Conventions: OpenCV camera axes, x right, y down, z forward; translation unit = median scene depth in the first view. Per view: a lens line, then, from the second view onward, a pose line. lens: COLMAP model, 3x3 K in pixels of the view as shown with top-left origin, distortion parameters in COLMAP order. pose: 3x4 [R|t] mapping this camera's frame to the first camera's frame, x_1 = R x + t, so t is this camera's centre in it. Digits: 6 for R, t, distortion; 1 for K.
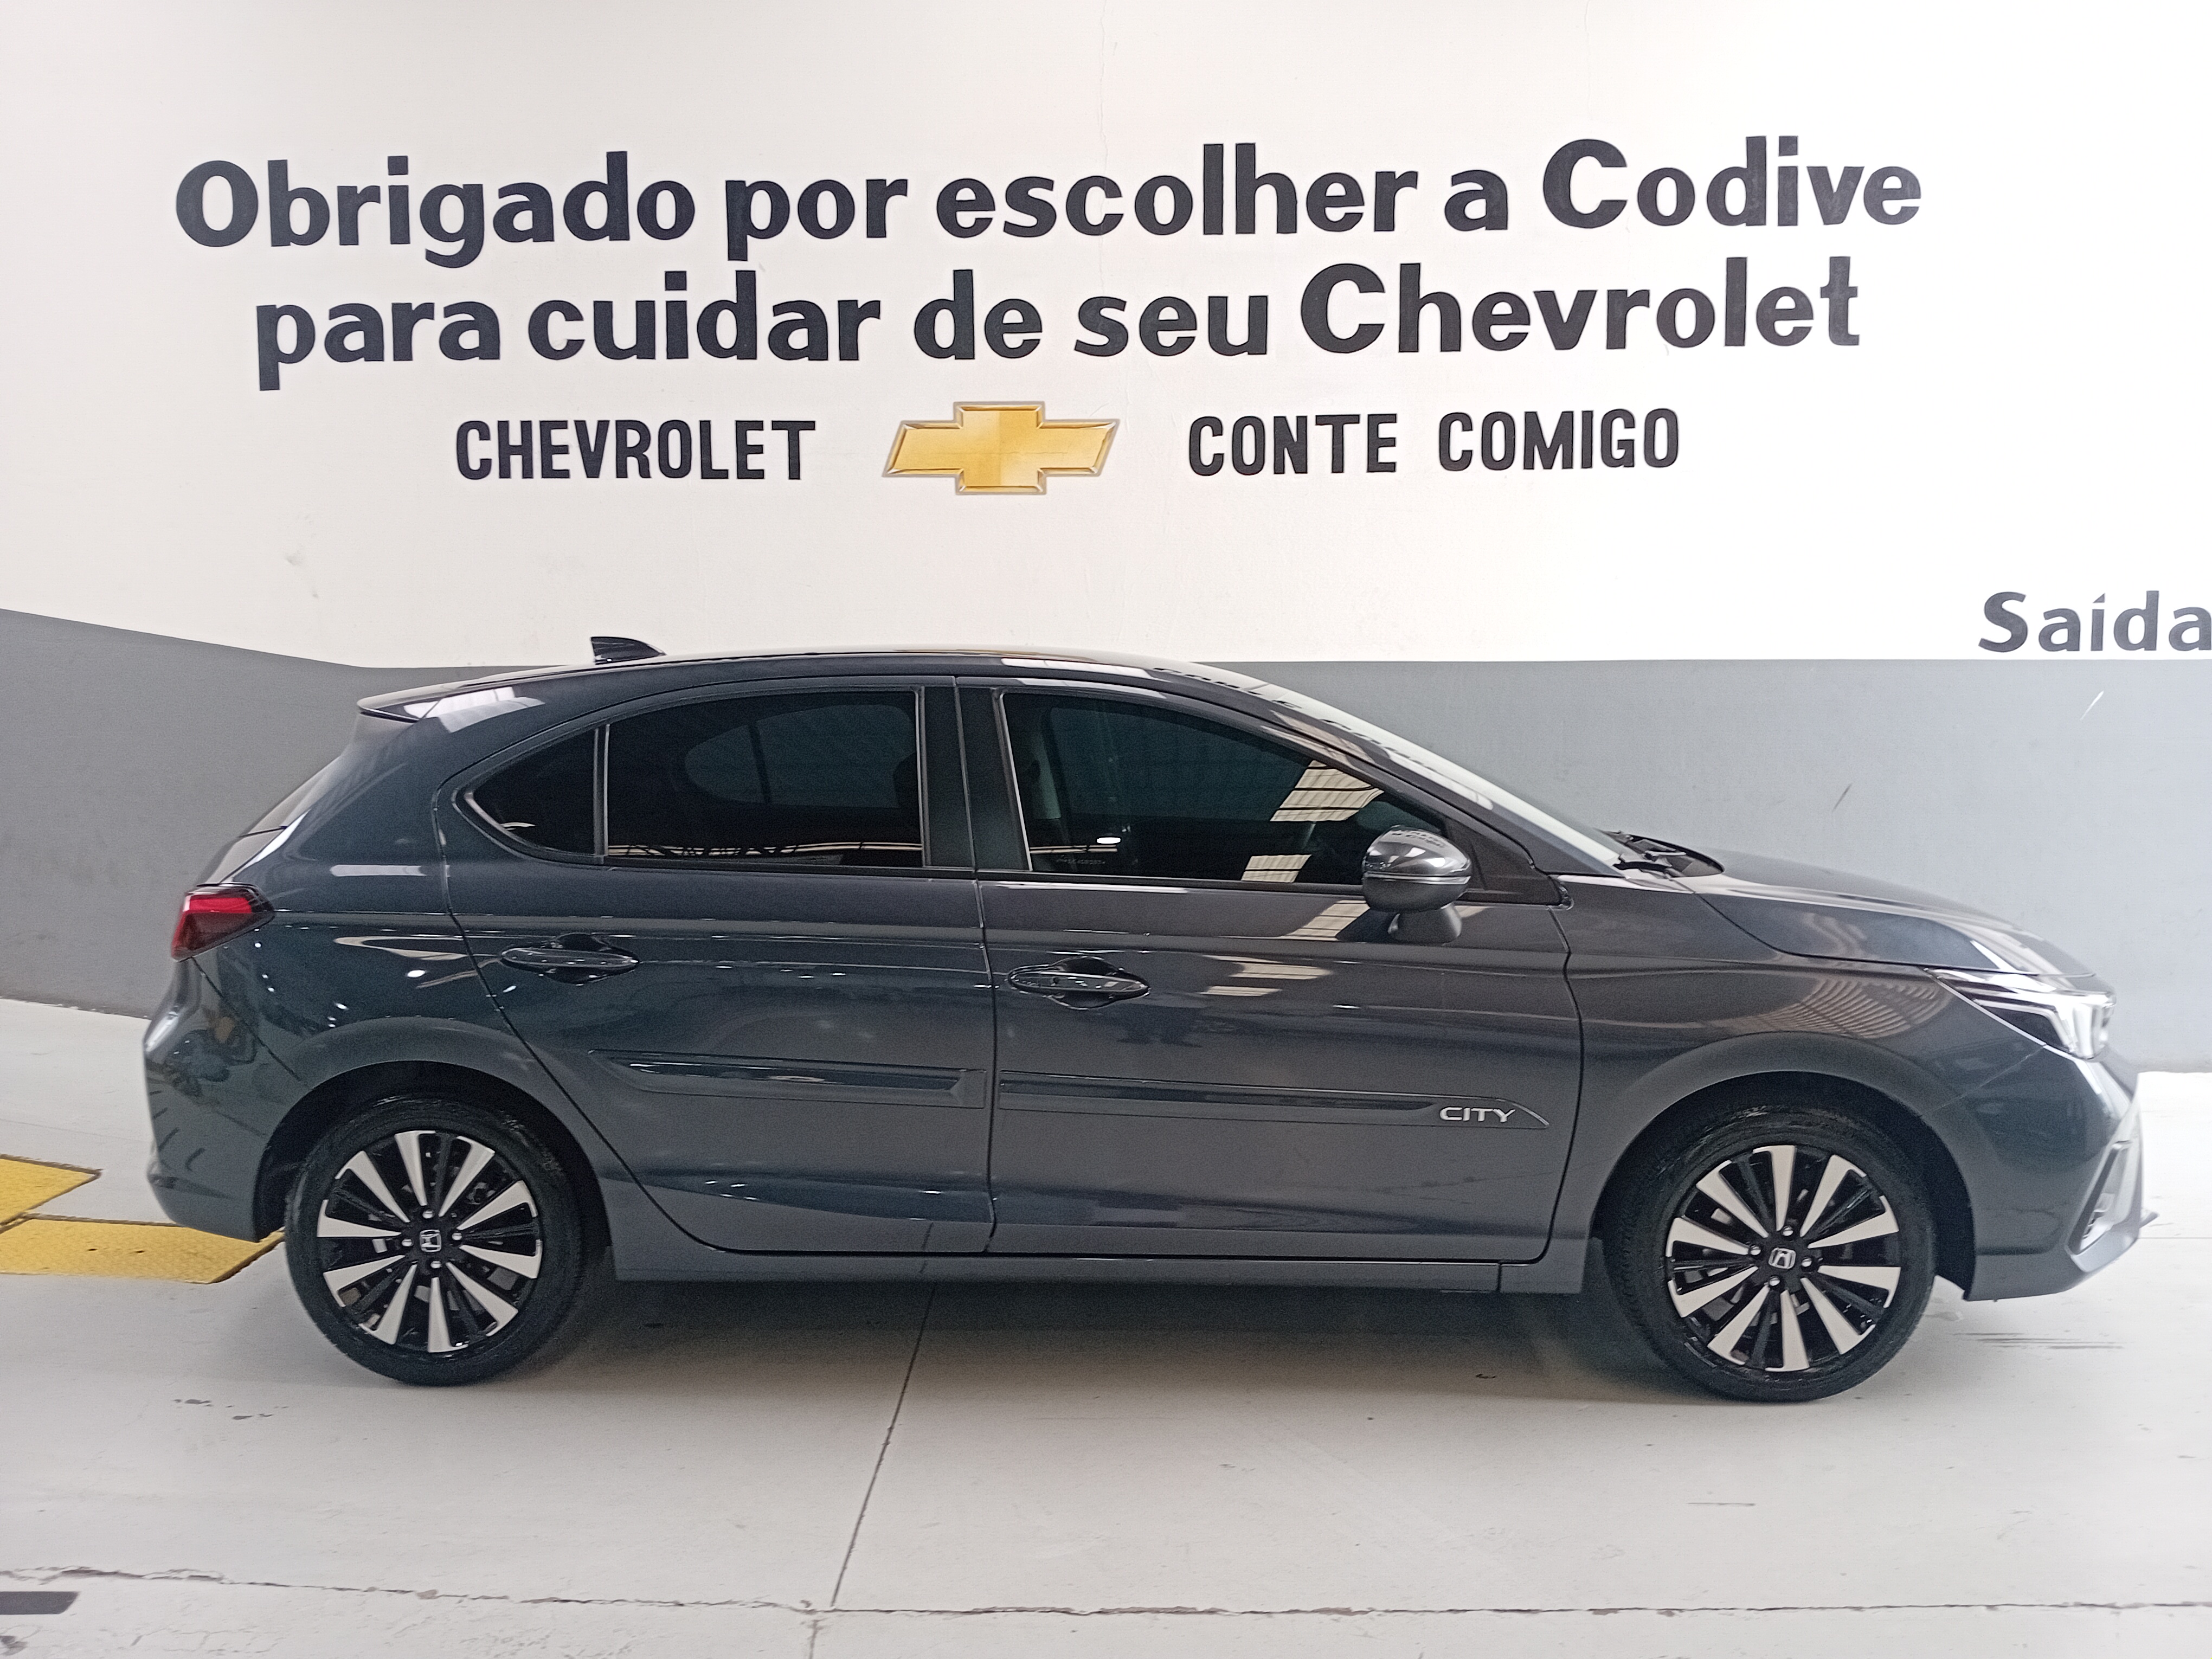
lens RADIAL K [[1716.4, 0, 1106.0], [0, 1716.4, 829.5], [0, 0, 1]] dist [0.126253, -0.266860]
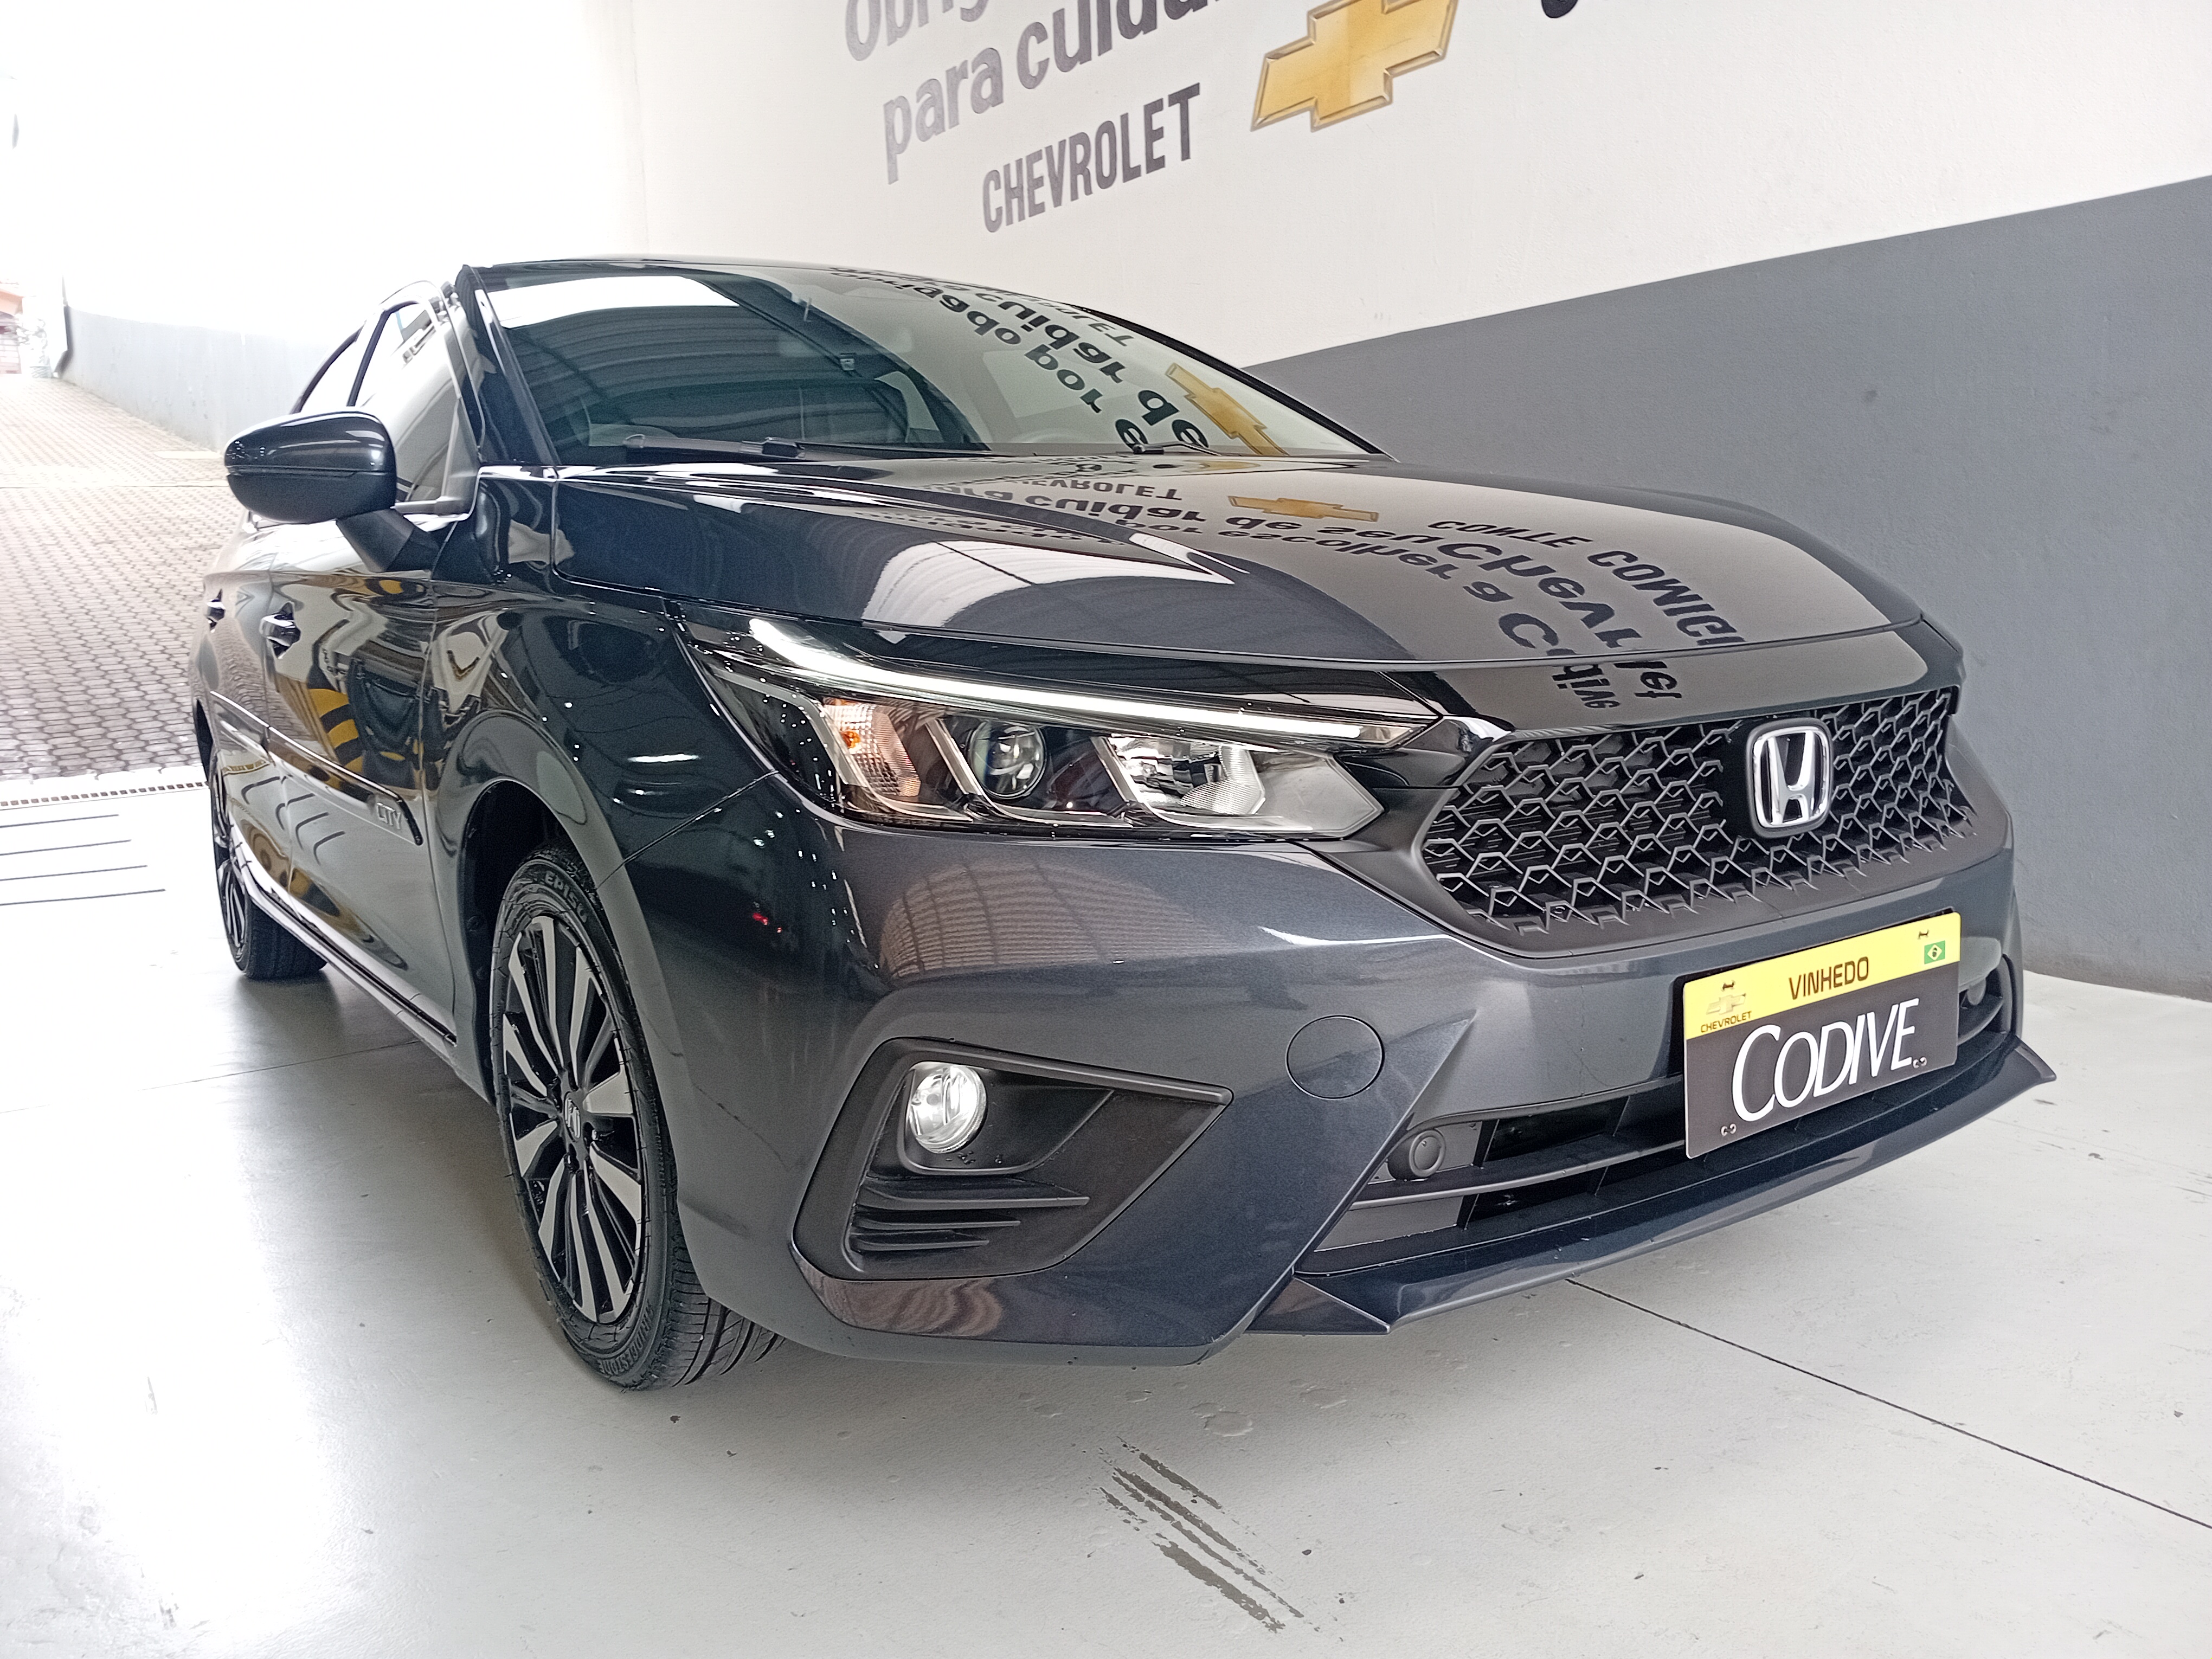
lens RADIAL K [[1716.4, 0, 1106.0], [0, 1716.4, 829.5], [0, 0, 1]] dist [0.126253, -0.266860]
pose [[0.570566, 0.093476, -0.815915, 0.539875], [-0.029921, 0.995208, 0.093093, 0.051673], [0.820707, -0.028702, 0.570629, 0.462489]]
